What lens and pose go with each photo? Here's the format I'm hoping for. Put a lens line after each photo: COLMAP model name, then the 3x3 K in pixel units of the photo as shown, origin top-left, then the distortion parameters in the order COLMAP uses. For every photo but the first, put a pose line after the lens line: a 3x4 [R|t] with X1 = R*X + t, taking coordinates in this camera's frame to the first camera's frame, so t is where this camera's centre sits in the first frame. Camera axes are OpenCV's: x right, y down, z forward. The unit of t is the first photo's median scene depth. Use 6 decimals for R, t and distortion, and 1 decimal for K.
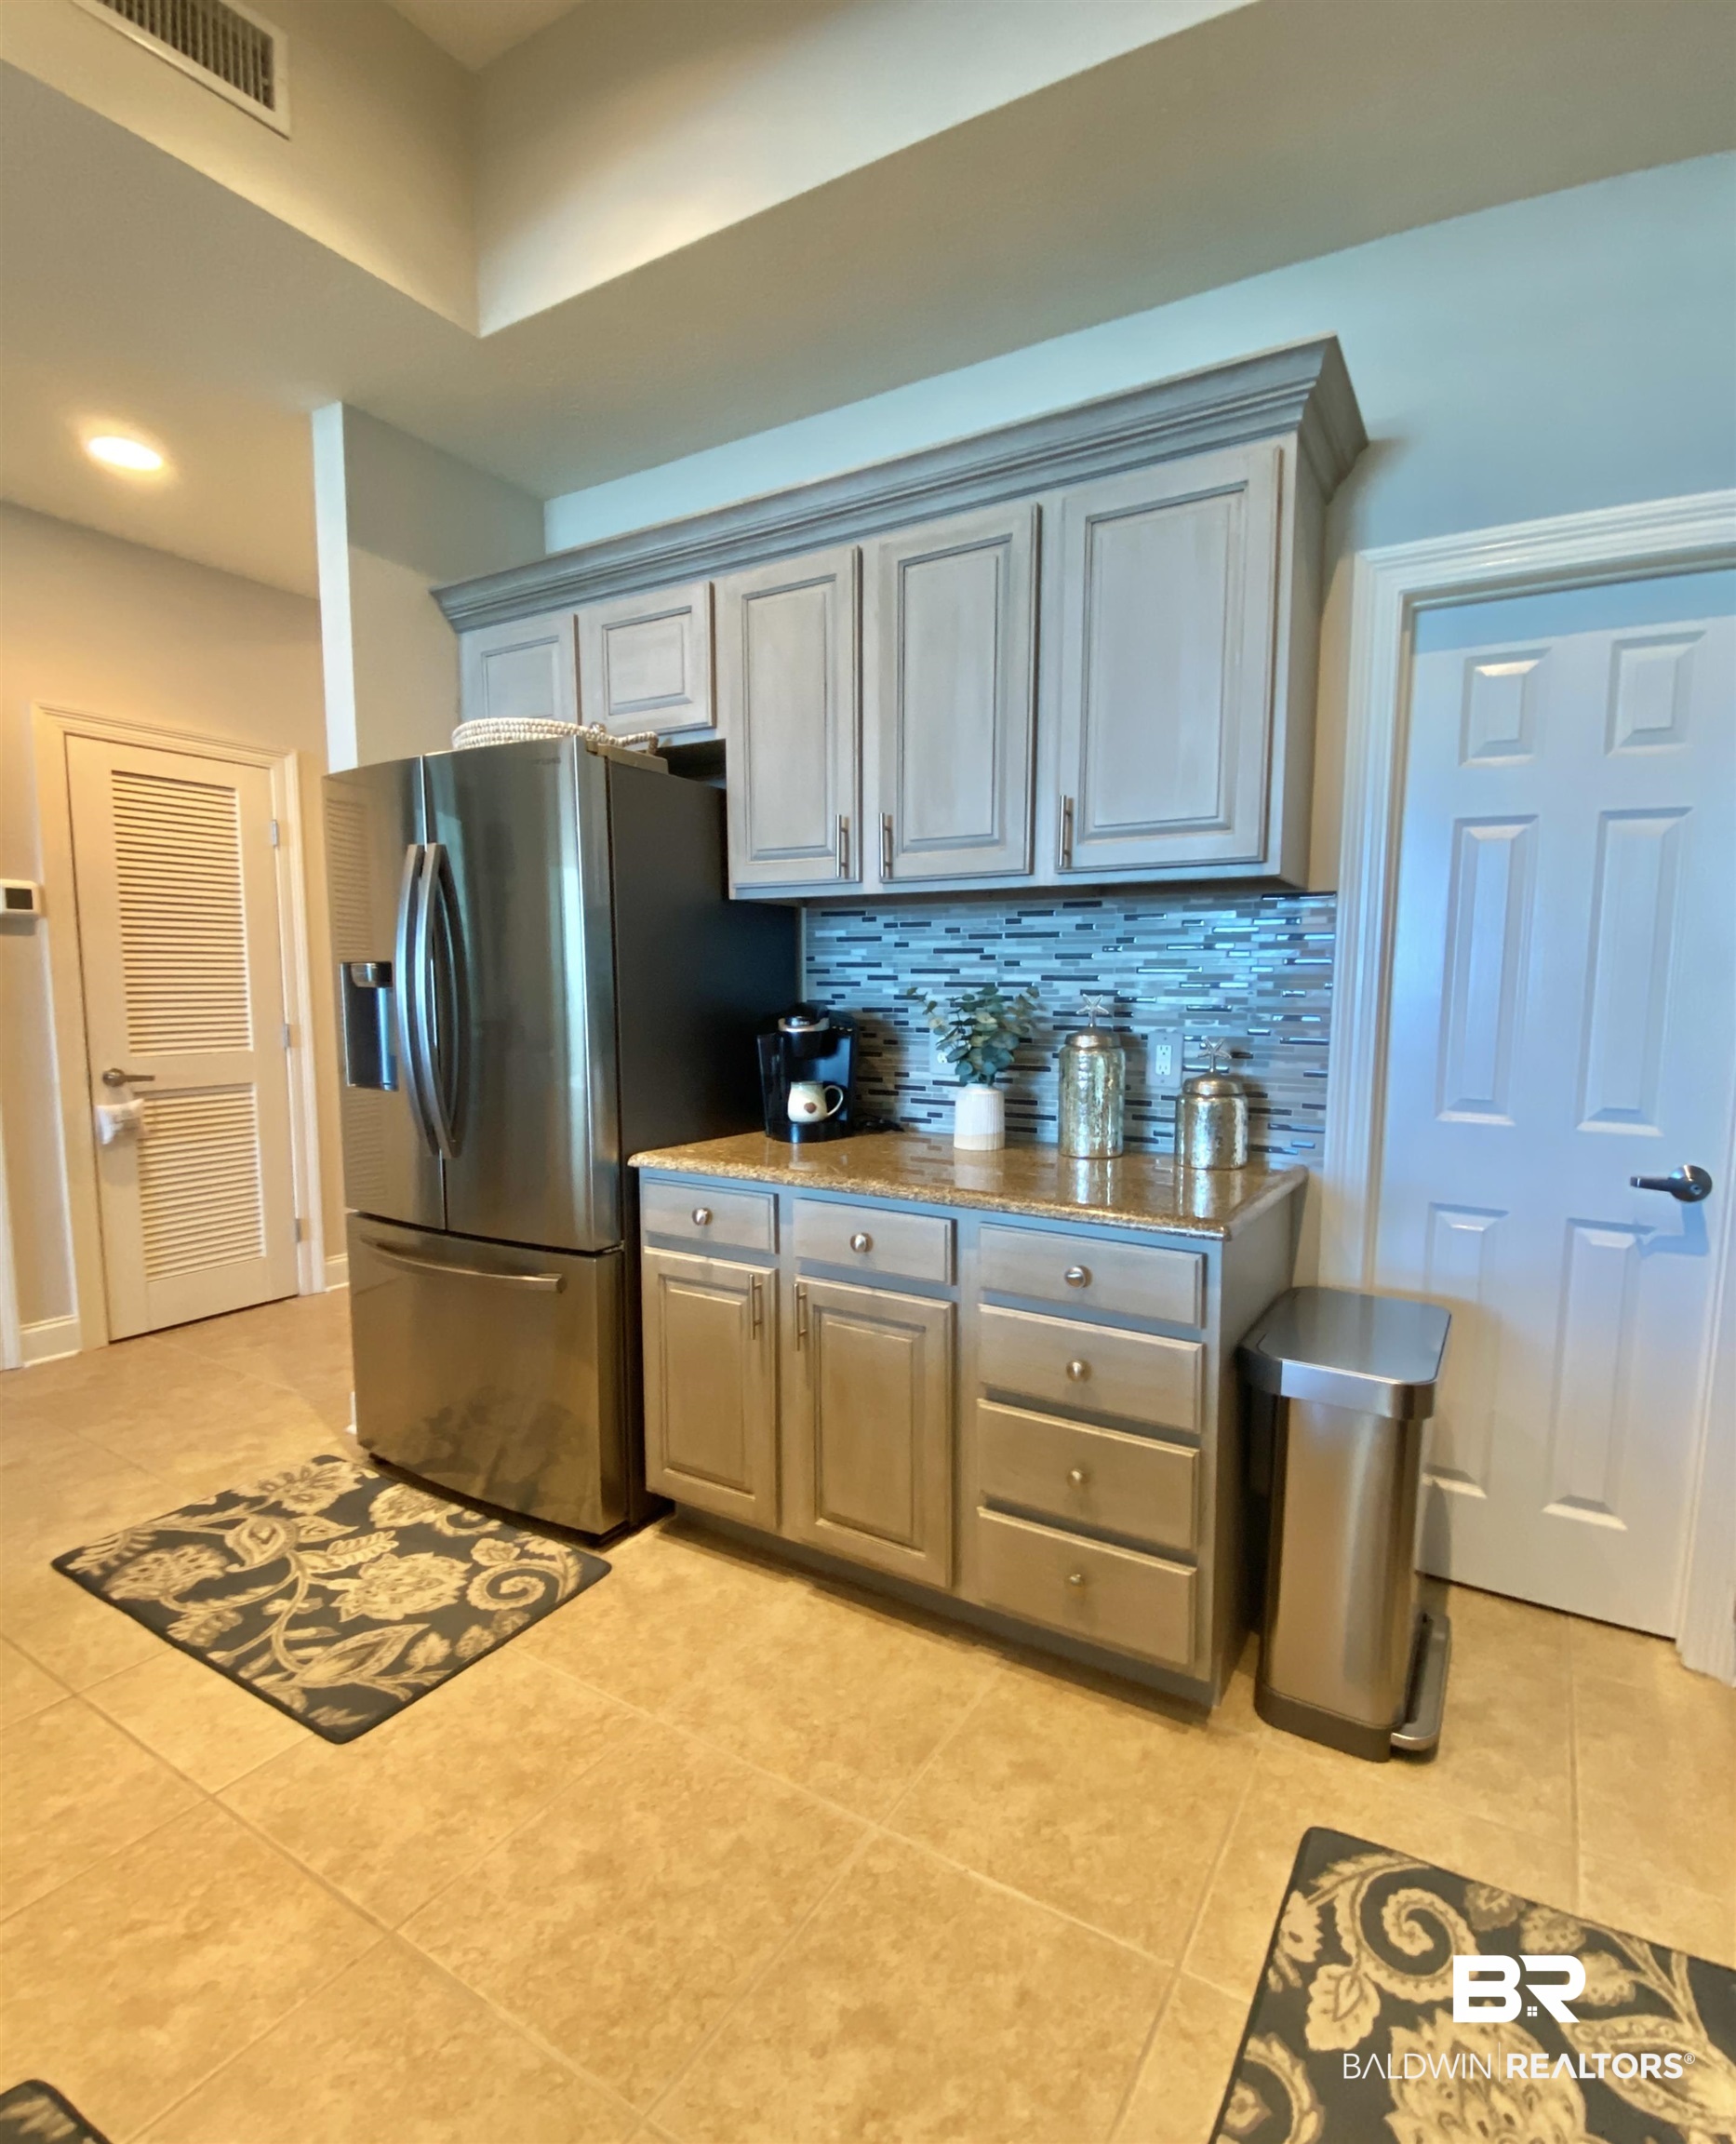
lens RADIAL K [[1064.5, 0, 870.4], [0, 1064.5, 1091.8], [0, 0, 1]] dist [0.043090, -0.047608]
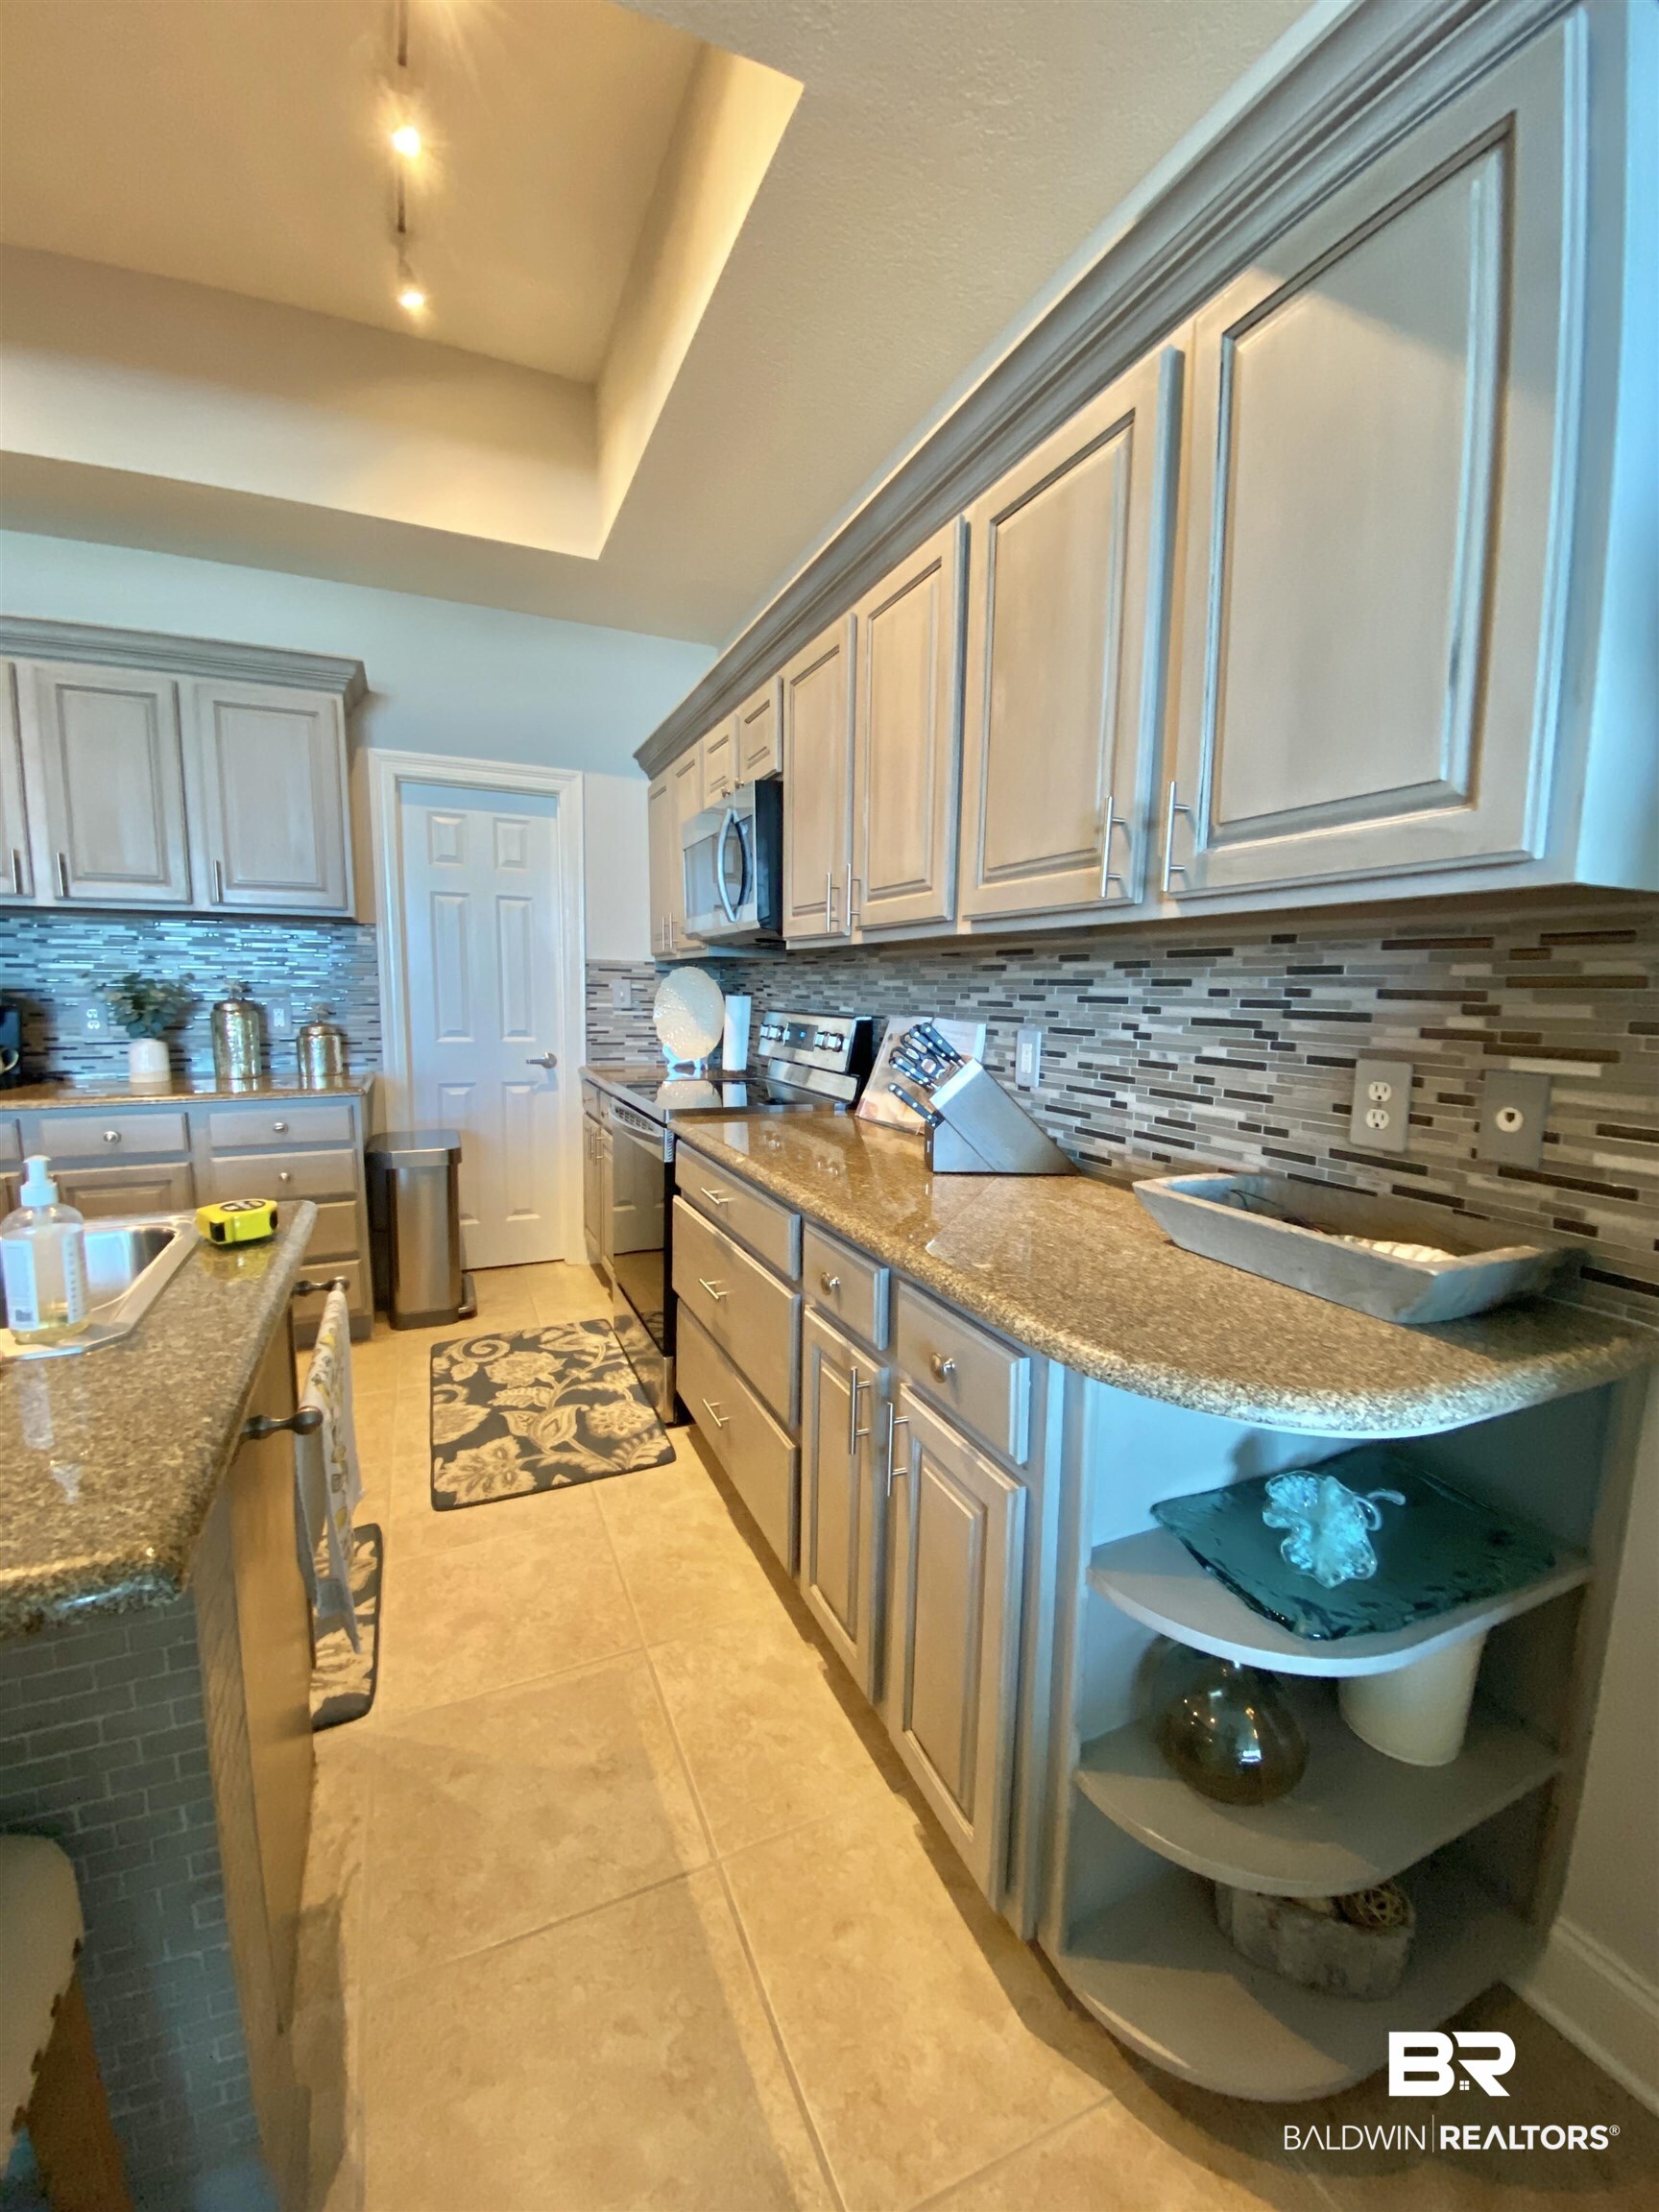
lens RADIAL K [[868.9, 0, 835.6], [0, 868.9, 1099.6], [0, 0, 1]] dist [0.001062, -0.012421]
pose [[0.566339, -0.111258, 0.816628, -0.403102], [0.074089, 0.993707, 0.084002, 0.054705], [-0.820836, 0.012930, 0.571018, -0.553569]]
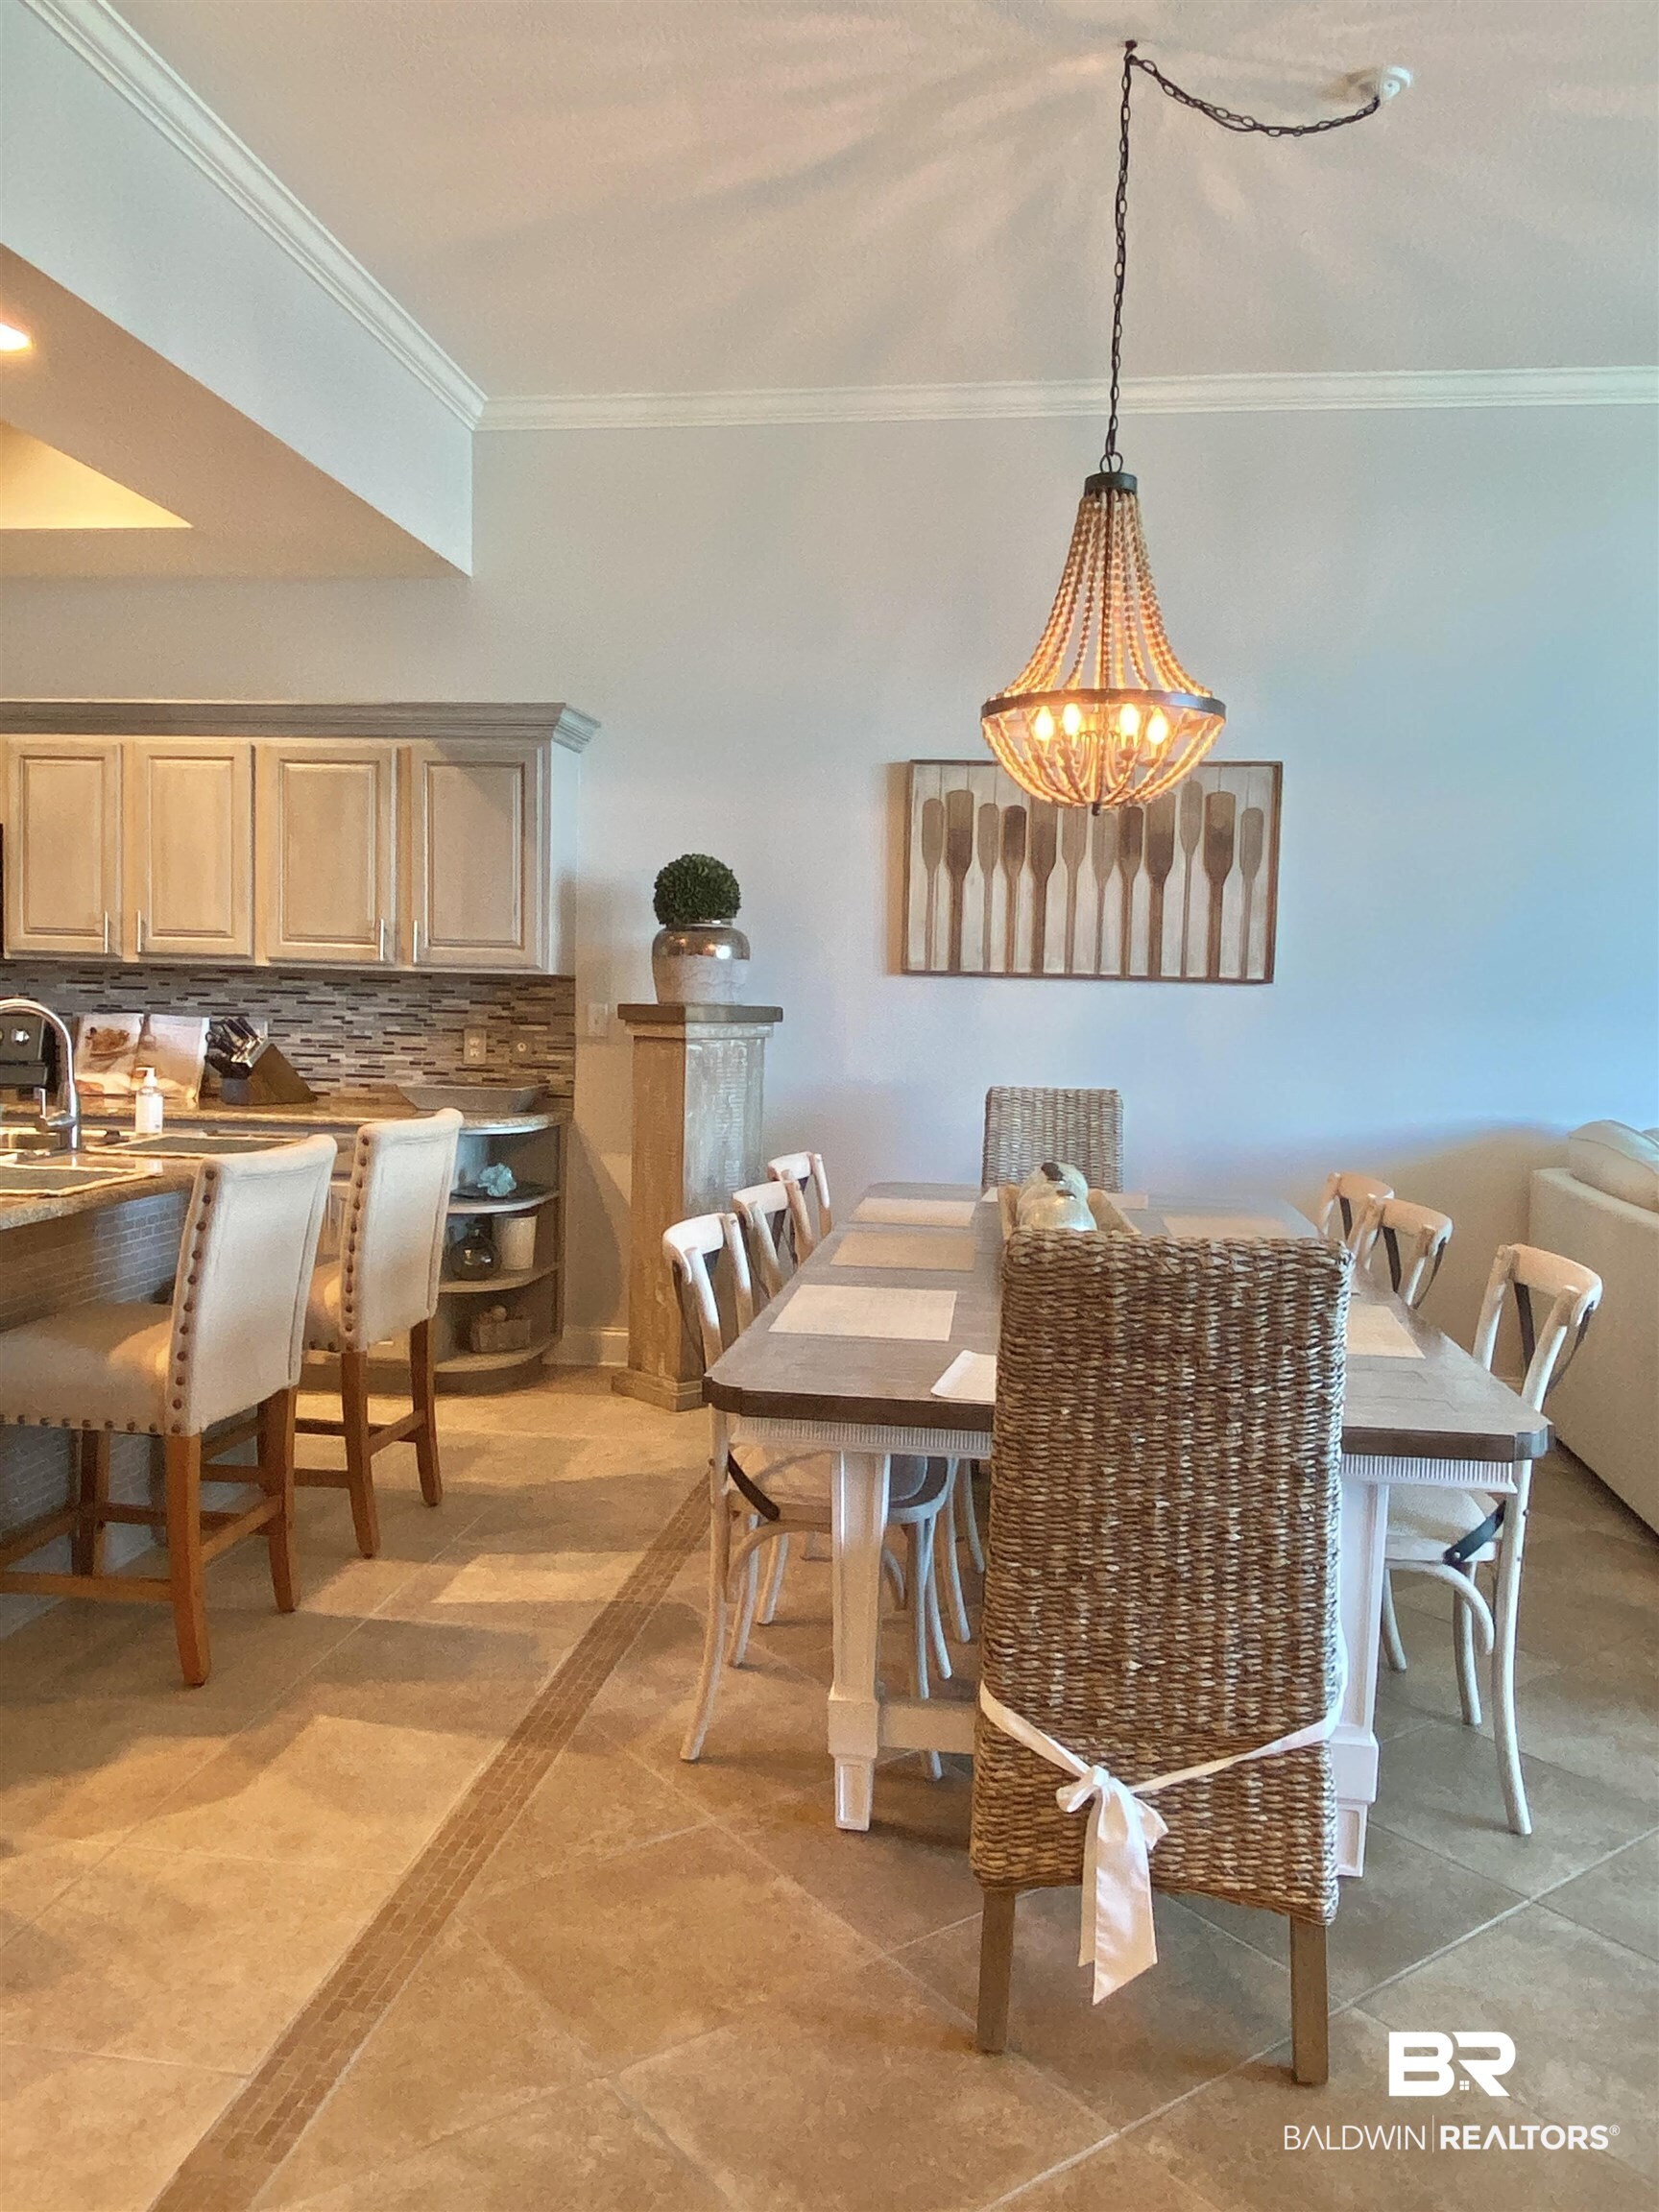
lens RADIAL K [[1616.1, 0, 829.5], [0, 1616.1, 1106.0], [0, 0, 1]] dist [0.103867, -0.142162]
pose [[-0.389903, -0.080054, 0.917370, -2.213766], [0.057422, 0.992162, 0.110986, -0.024245], [-0.919064, 0.095951, -0.382250, -0.078826]]
